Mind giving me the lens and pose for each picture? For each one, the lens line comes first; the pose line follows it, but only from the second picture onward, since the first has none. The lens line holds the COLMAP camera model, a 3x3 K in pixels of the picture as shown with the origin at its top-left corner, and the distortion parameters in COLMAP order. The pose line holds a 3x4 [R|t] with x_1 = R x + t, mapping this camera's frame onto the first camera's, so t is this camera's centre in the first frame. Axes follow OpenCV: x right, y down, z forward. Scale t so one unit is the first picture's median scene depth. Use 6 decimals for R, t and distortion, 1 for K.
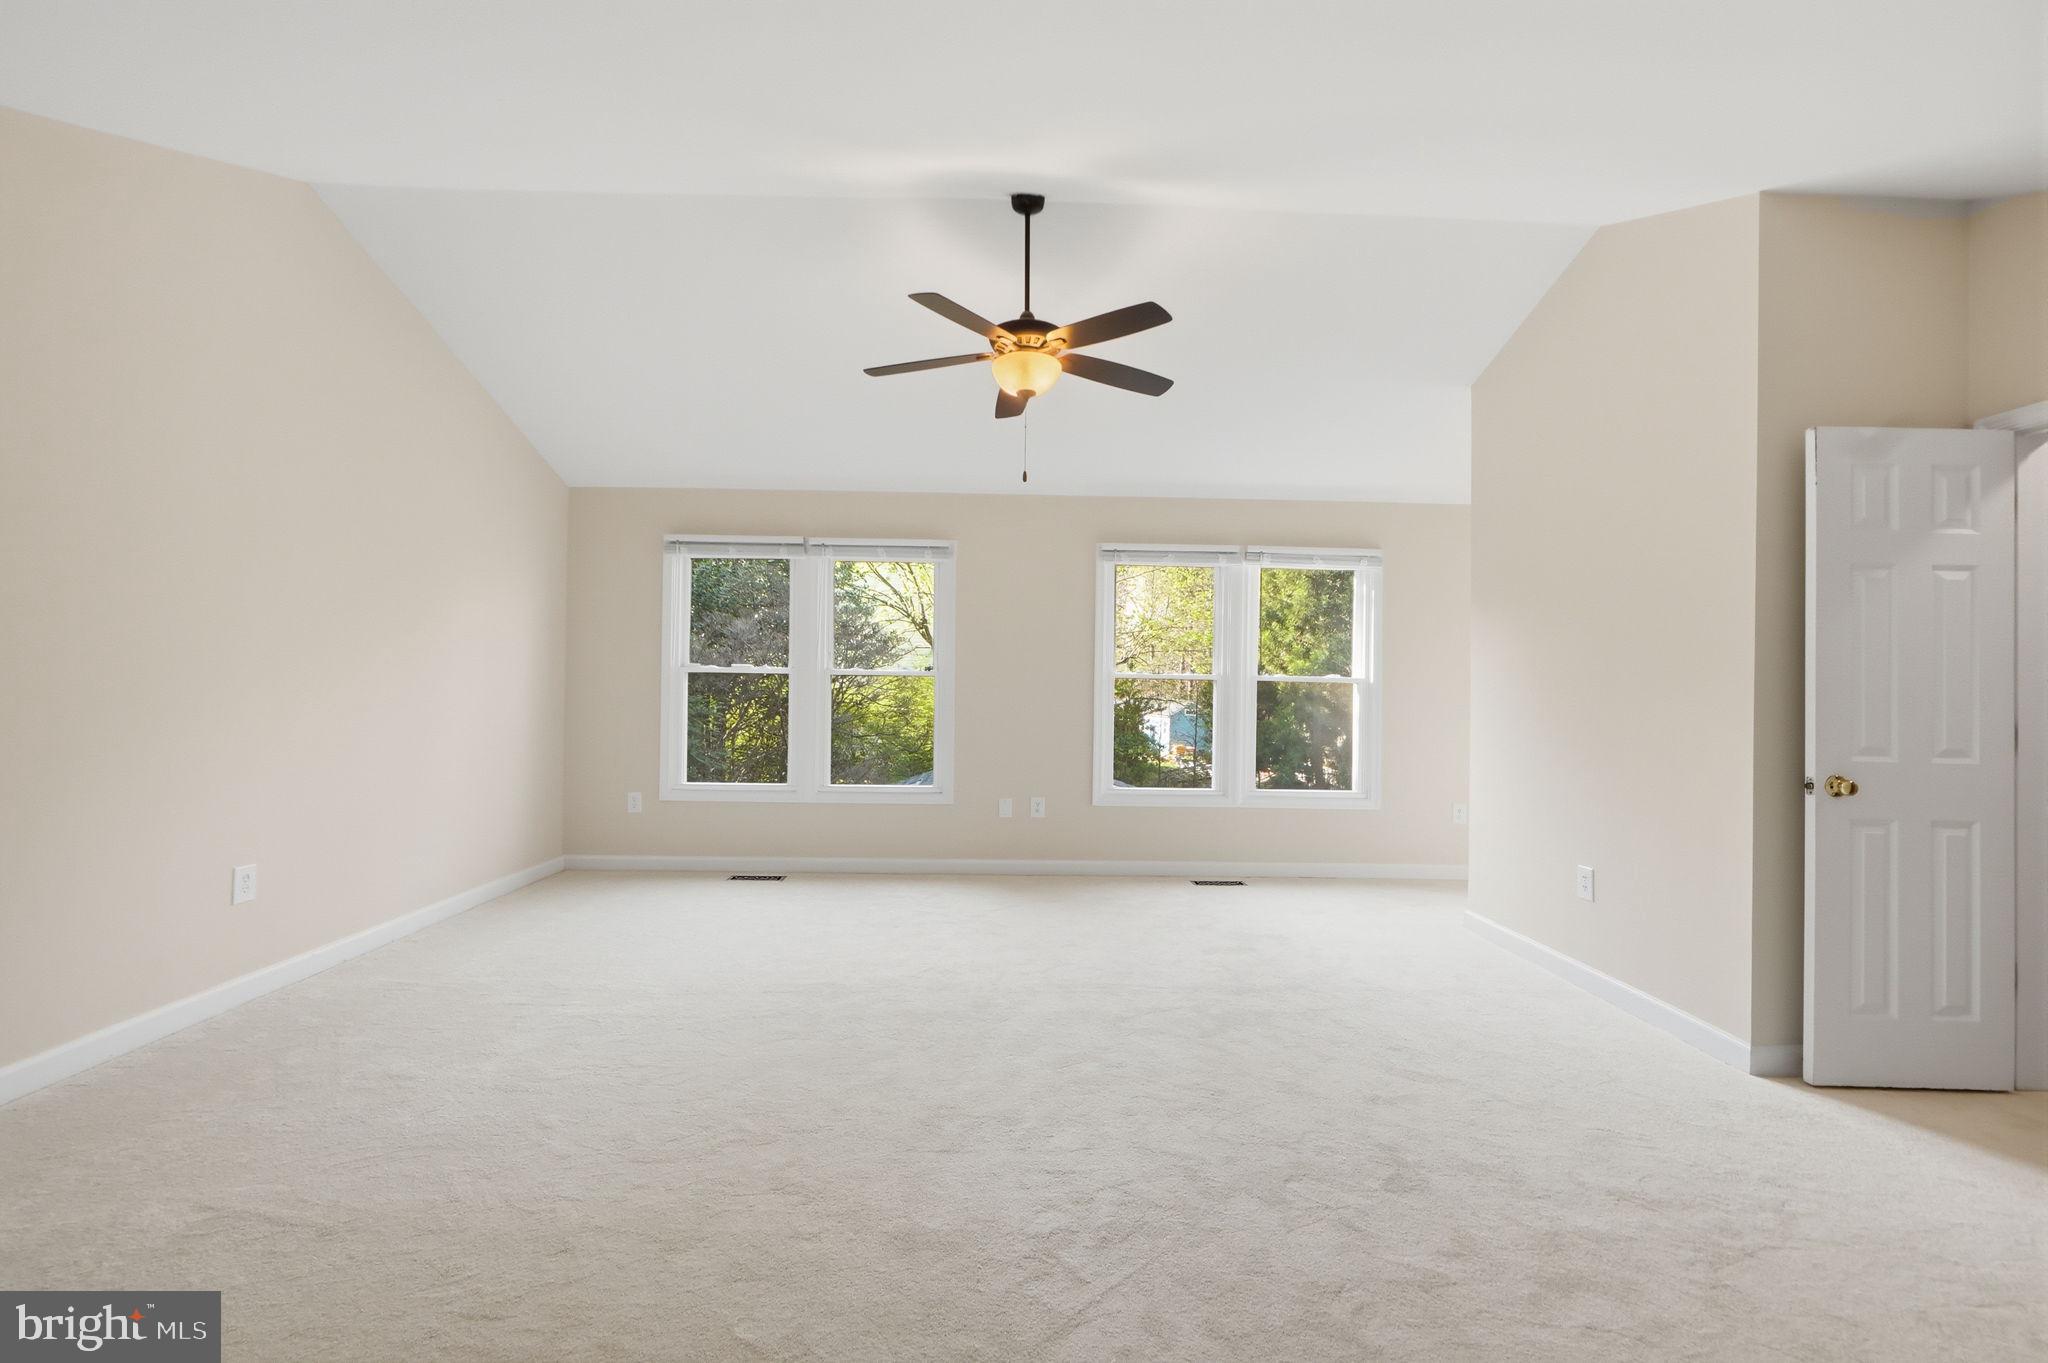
lens RADIAL K [[853.7, 0, 1024.2], [0, 853.7, 668.3], [0, 0, 1]] dist [-0.000898, -0.000232]
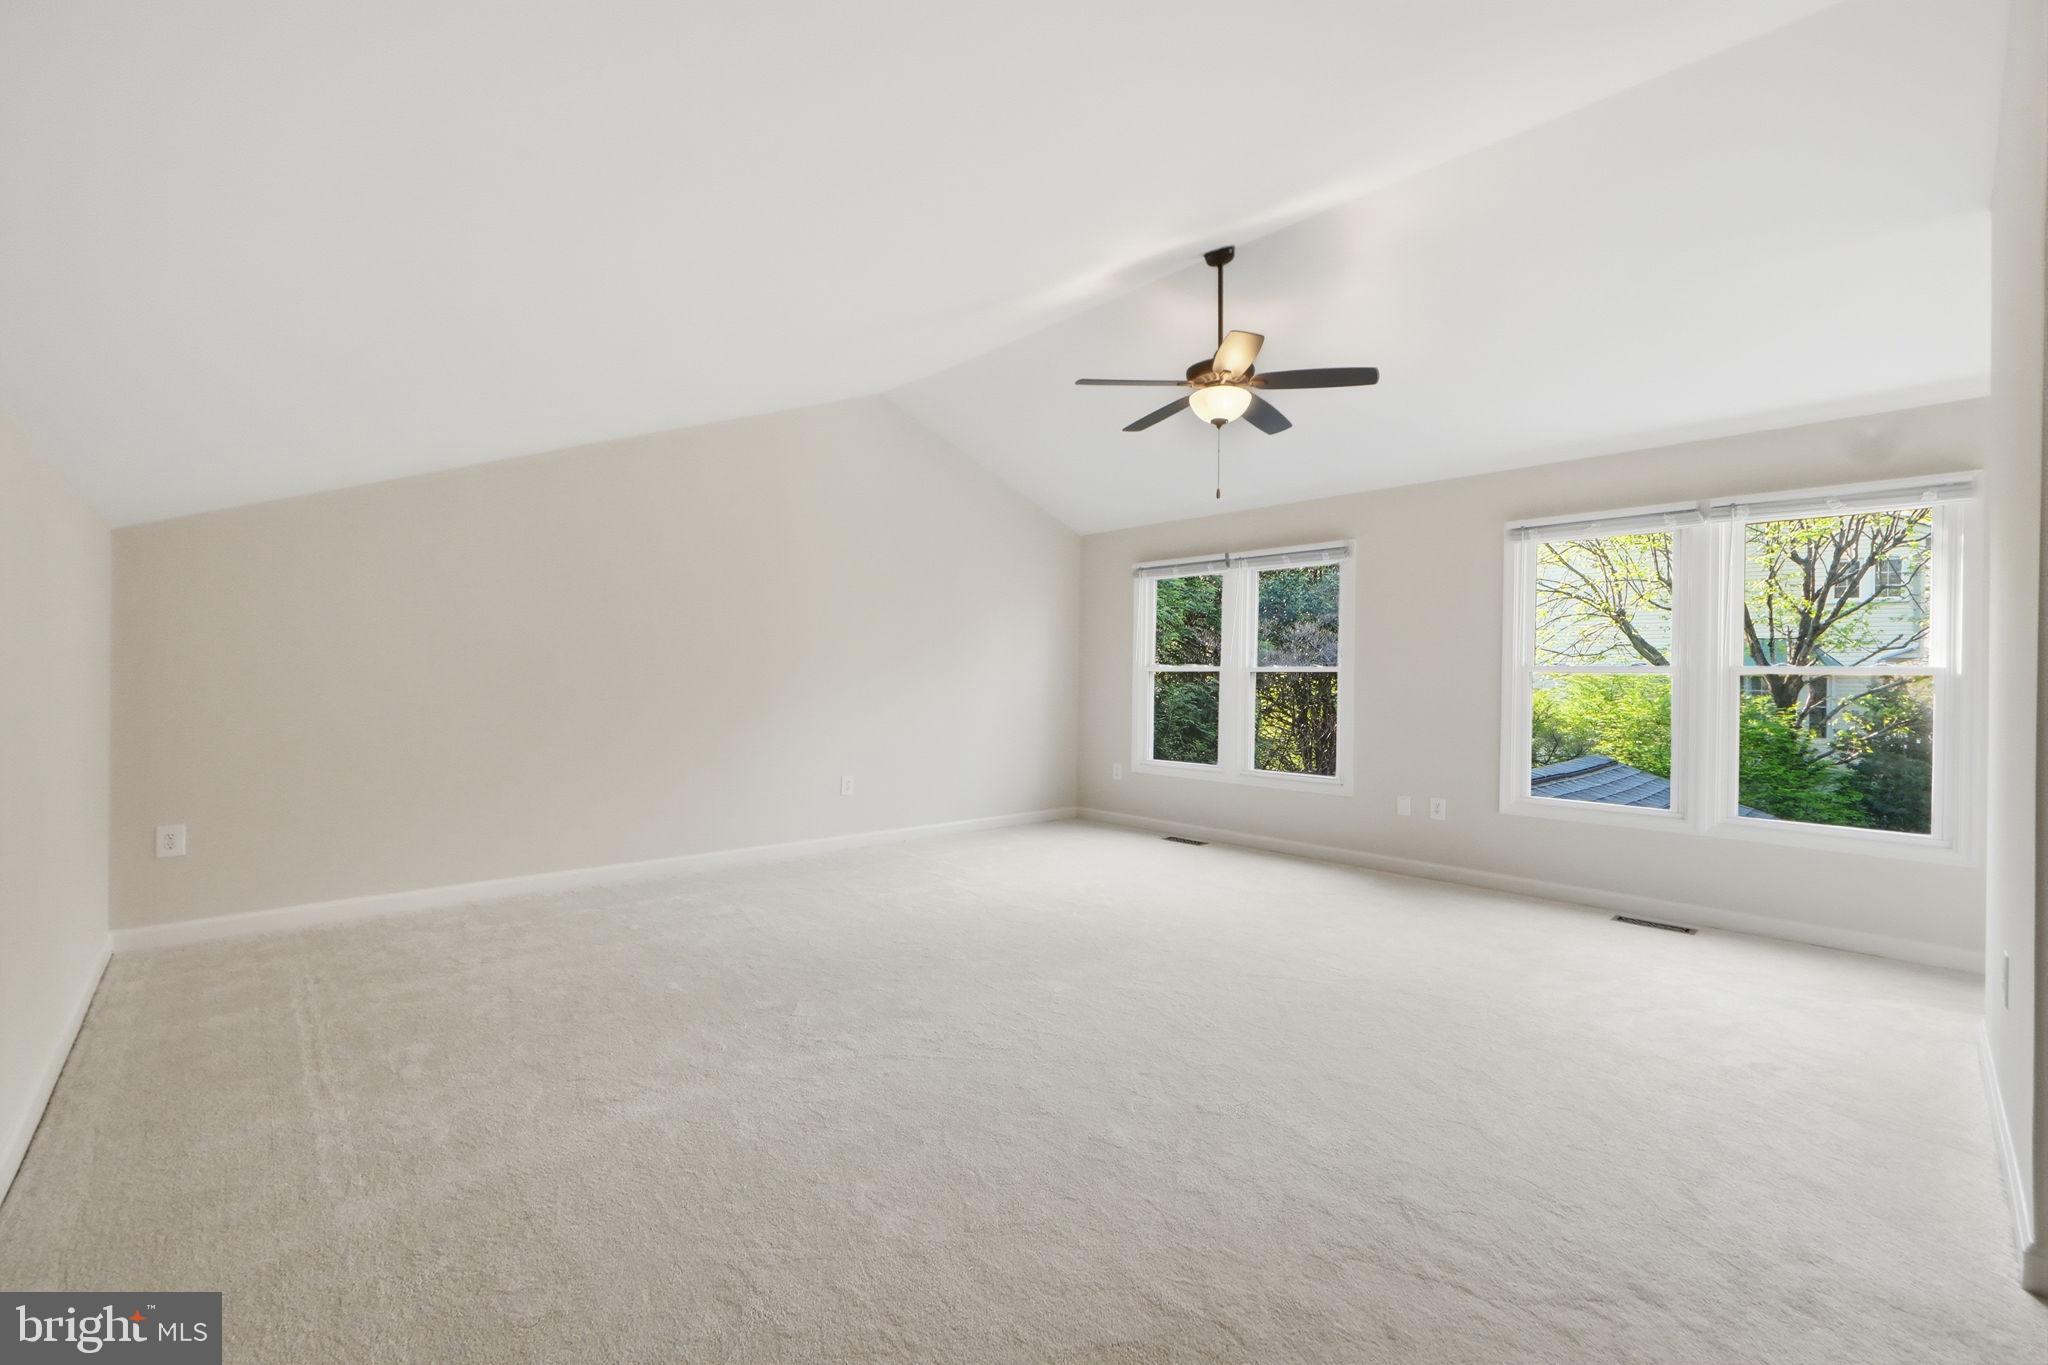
lens RADIAL K [[853.7, 0, 1024.6], [0, 853.7, 683.2], [0, 0, 1]] dist [-0.000898, -0.000232]
pose [[0.669622, -0.002035, -0.742699, 0.418363], [0.013411, 0.999866, 0.009351, 0.007494], [0.742581, -0.016222, 0.669560, 0.020130]]
